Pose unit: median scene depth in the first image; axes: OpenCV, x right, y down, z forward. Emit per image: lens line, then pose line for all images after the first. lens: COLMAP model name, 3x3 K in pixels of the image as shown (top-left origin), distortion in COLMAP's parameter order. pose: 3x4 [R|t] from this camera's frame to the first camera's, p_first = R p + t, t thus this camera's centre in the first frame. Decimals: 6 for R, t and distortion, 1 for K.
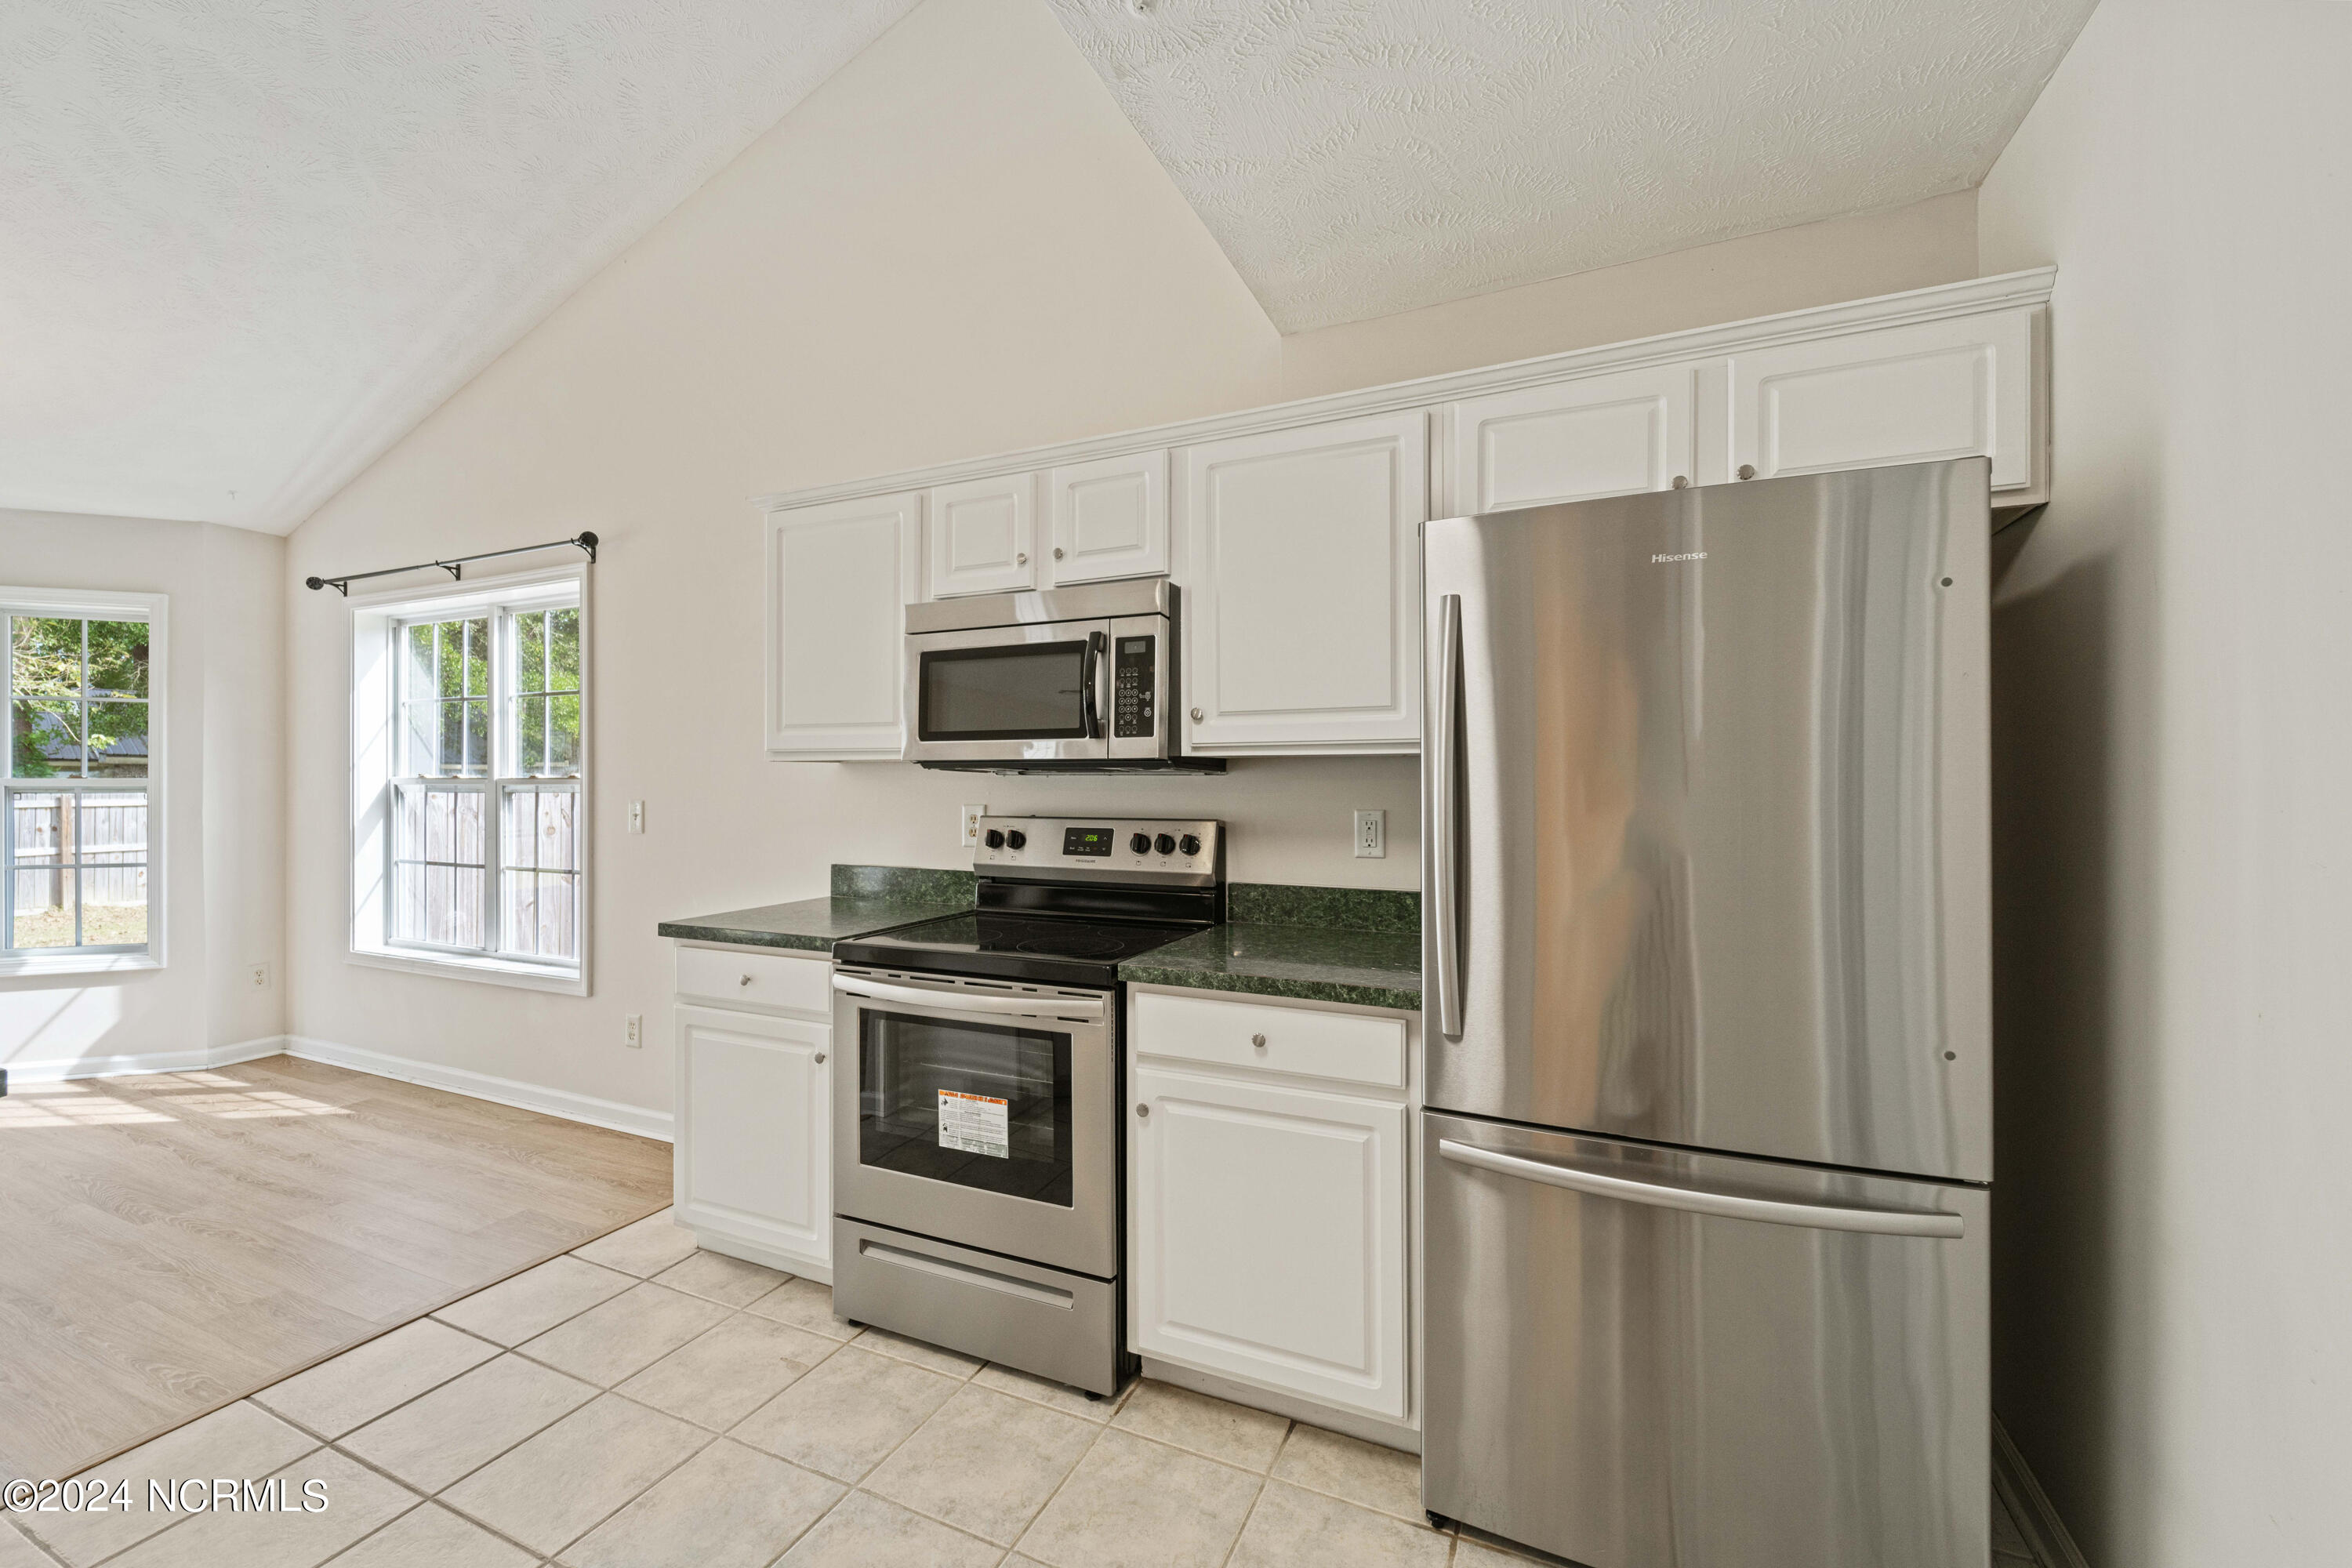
lens RADIAL K [[955.2, 0, 1172.3], [0, 955.2, 775.4], [0, 0, 1]] dist [0.000486, -0.000090]
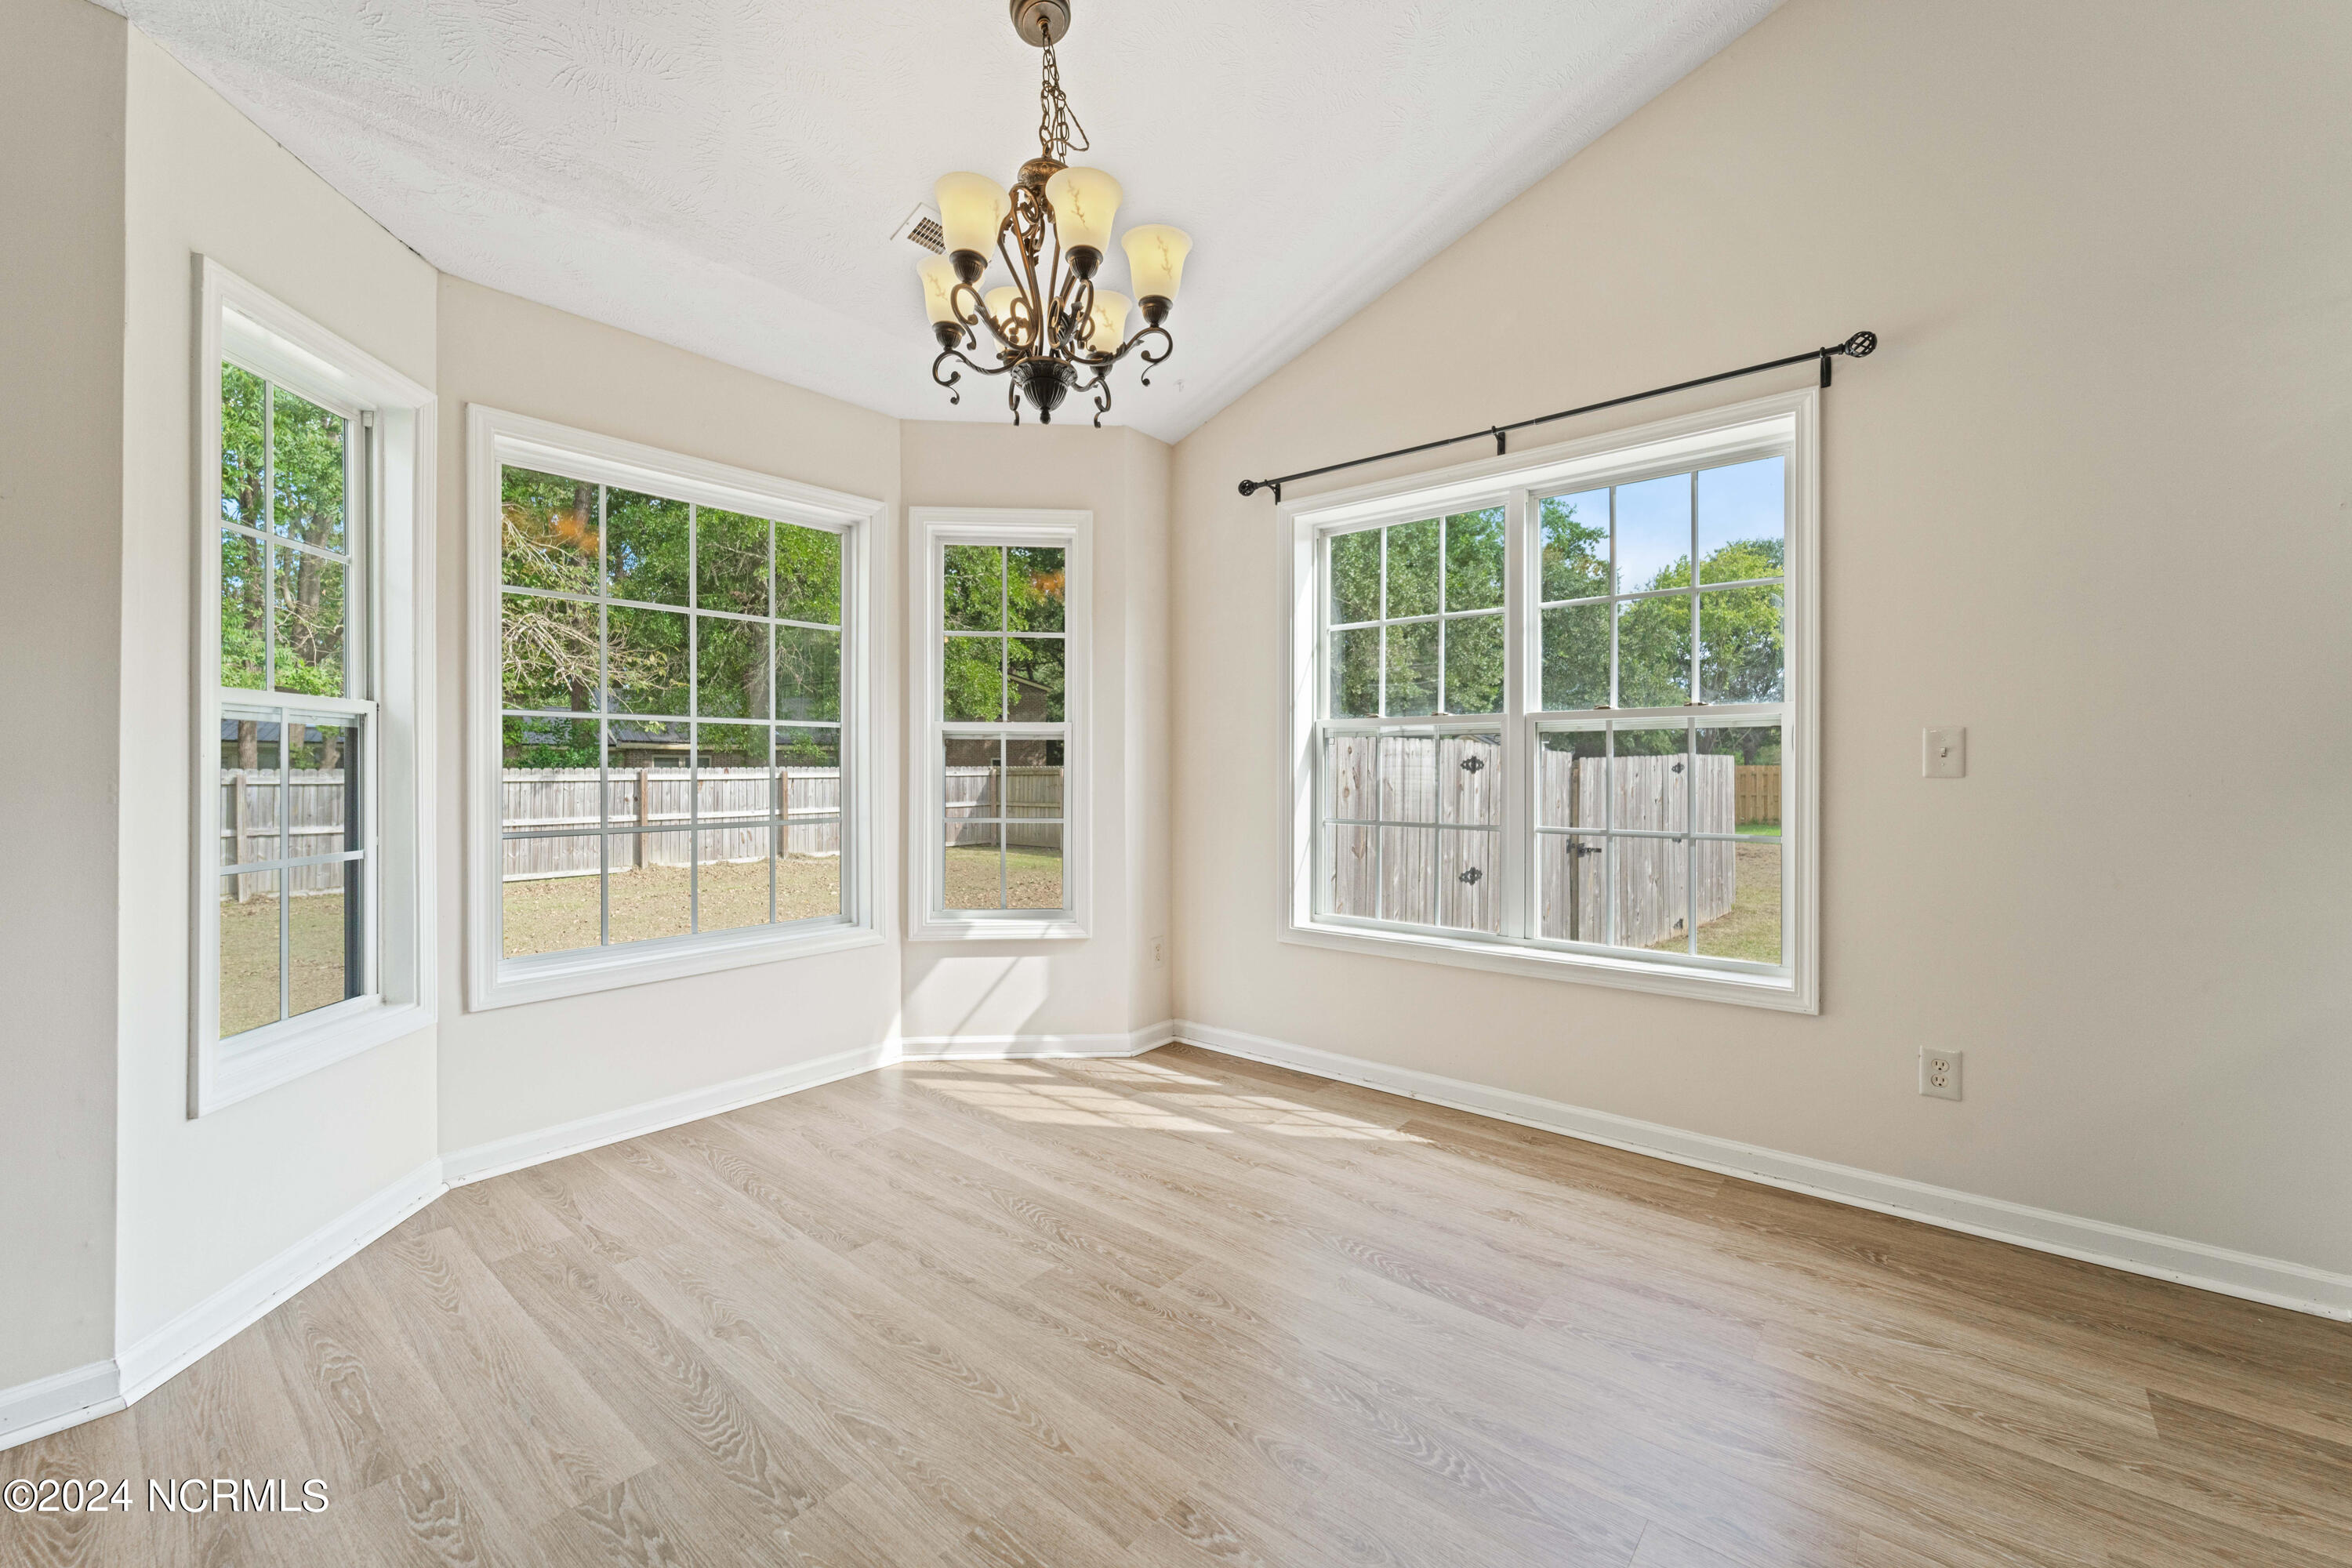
lens RADIAL K [[948.6, 0, 1176.7], [0, 948.6, 772.7], [0, 0, 1]] dist [0.009875, -0.000202]
pose [[0.965889, 0.002174, -0.258949, -0.758990], [0.000376, 0.999952, 0.009797, 0.041617], [0.258958, -0.009560, 0.965841, 0.182444]]
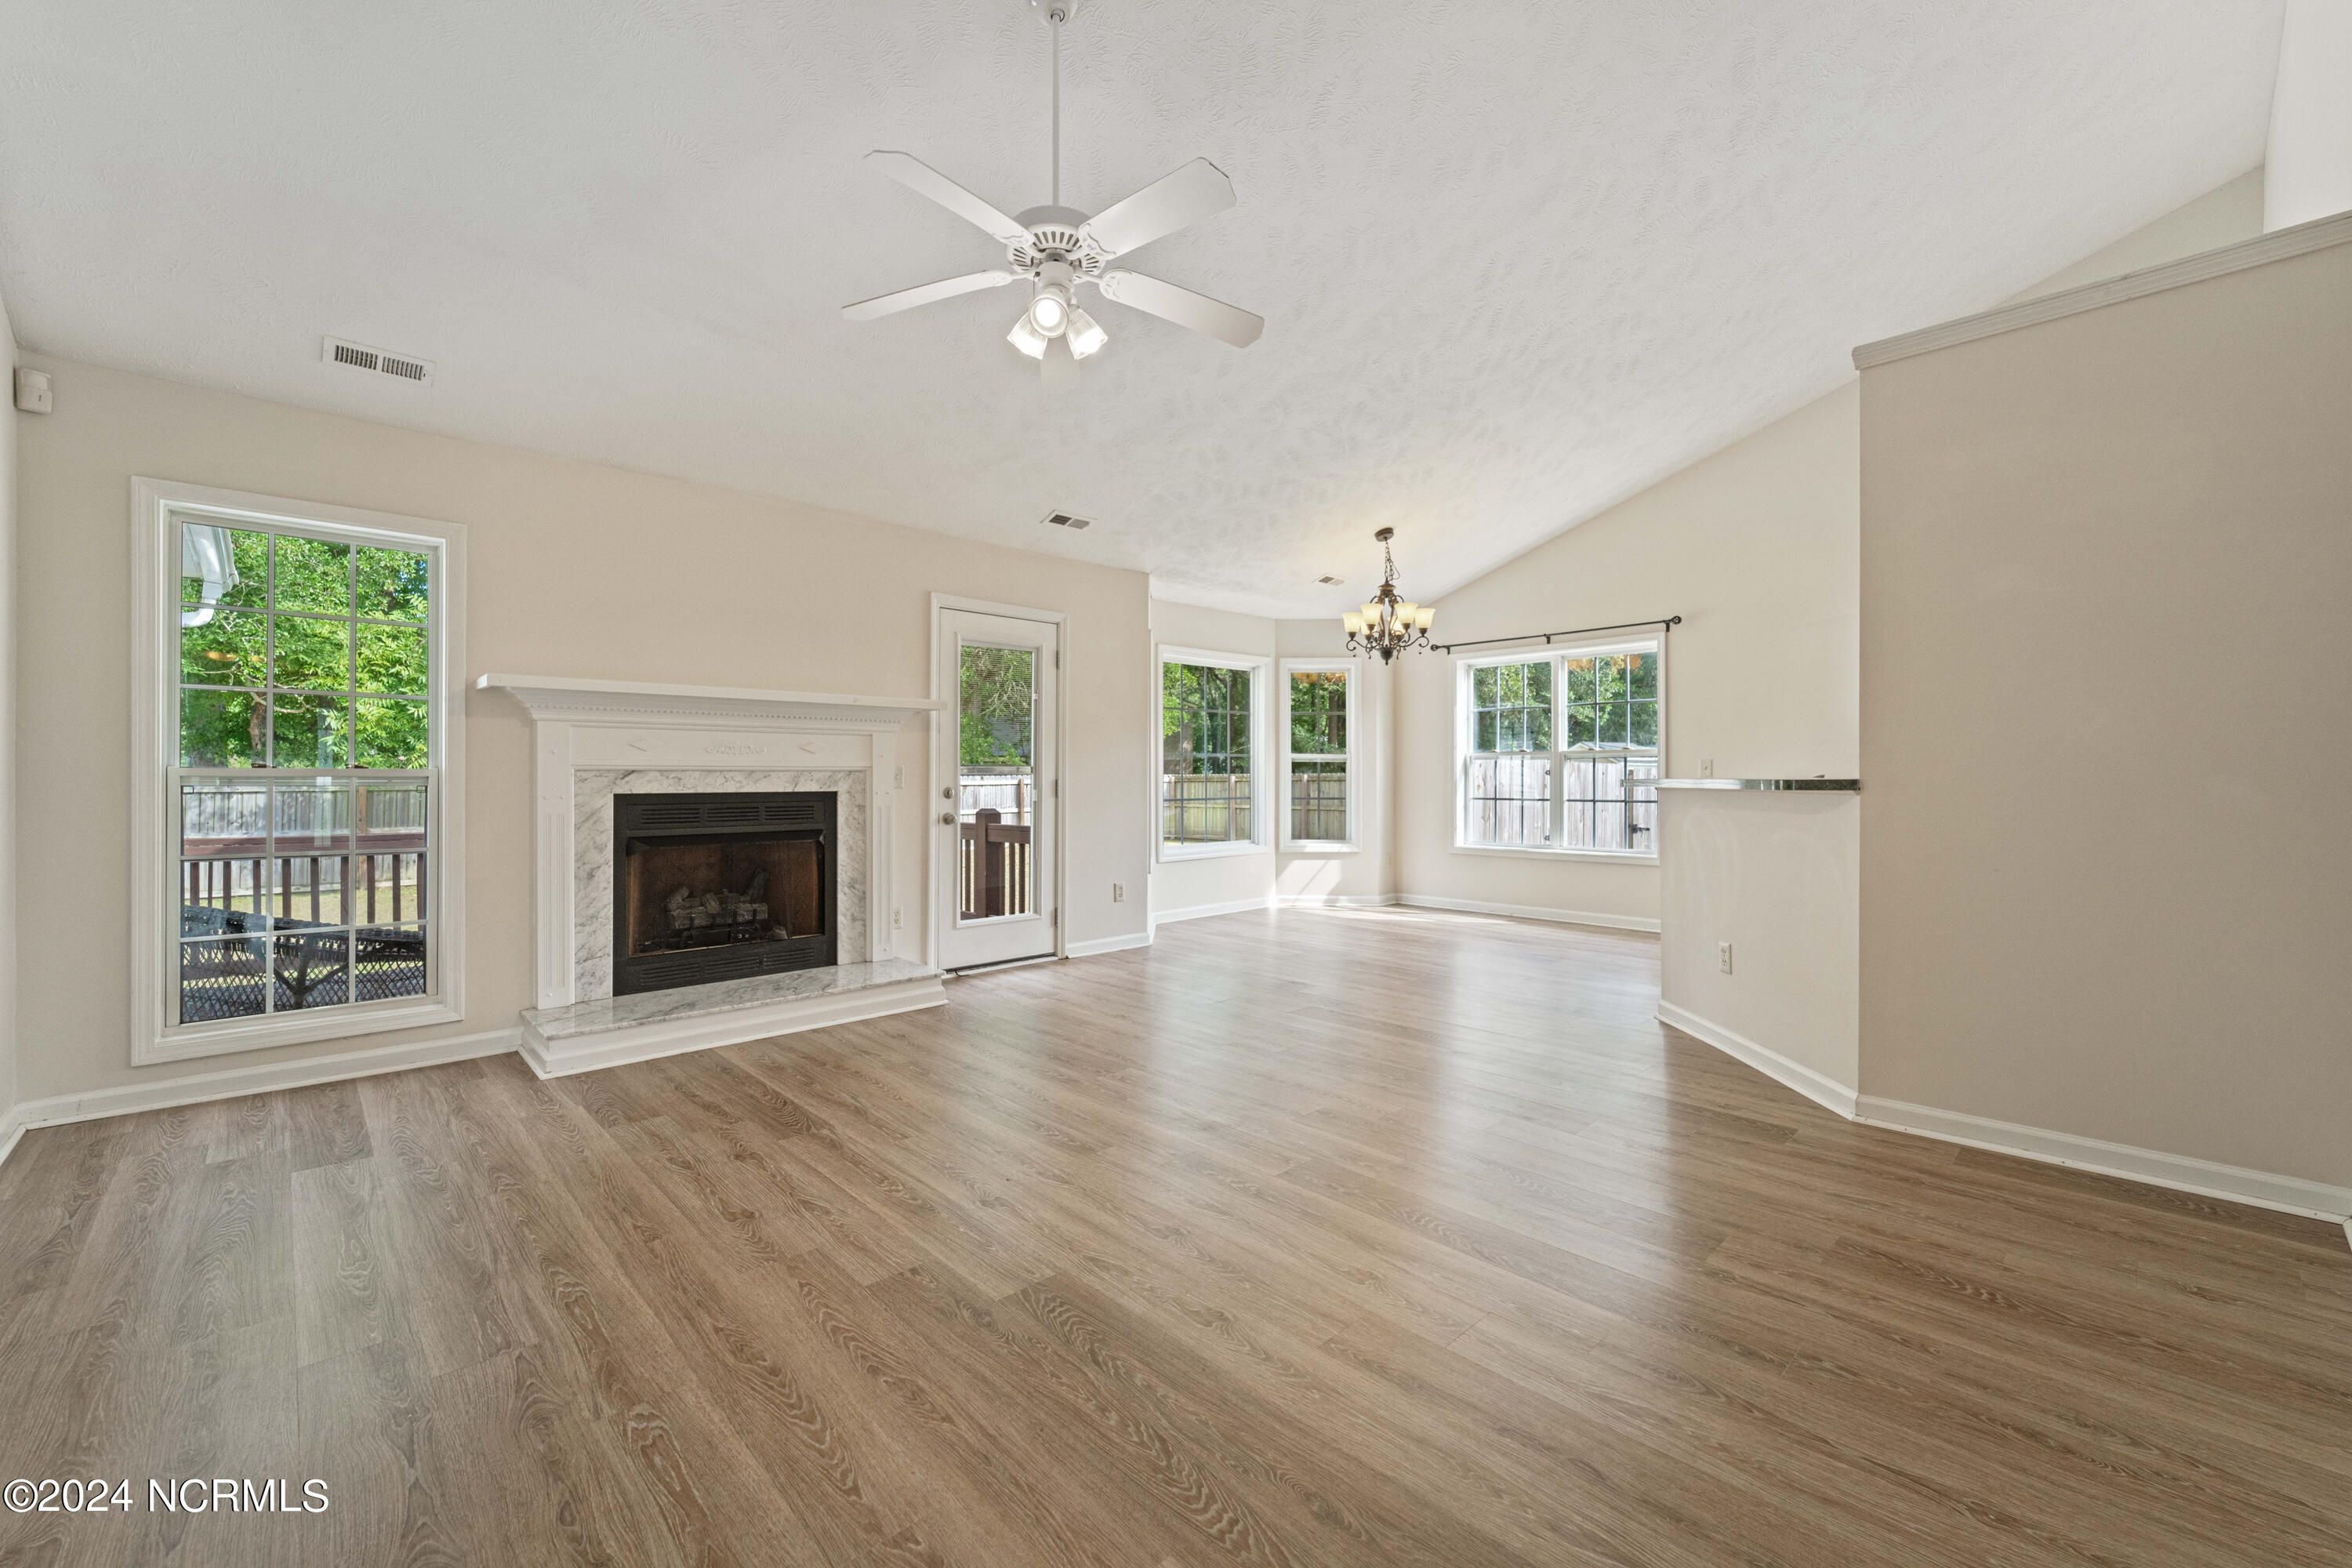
lens RADIAL K [[937.2, 0, 1173.6], [0, 937.2, 778.2], [0, 0, 1]] dist [-0.001243, -0.000151]
pose [[0.927723, 0.000036, -0.373270, -0.704855], [0.003335, 0.999959, 0.008387, 0.035911], [0.373255, -0.009026, 0.927685, -0.897318]]
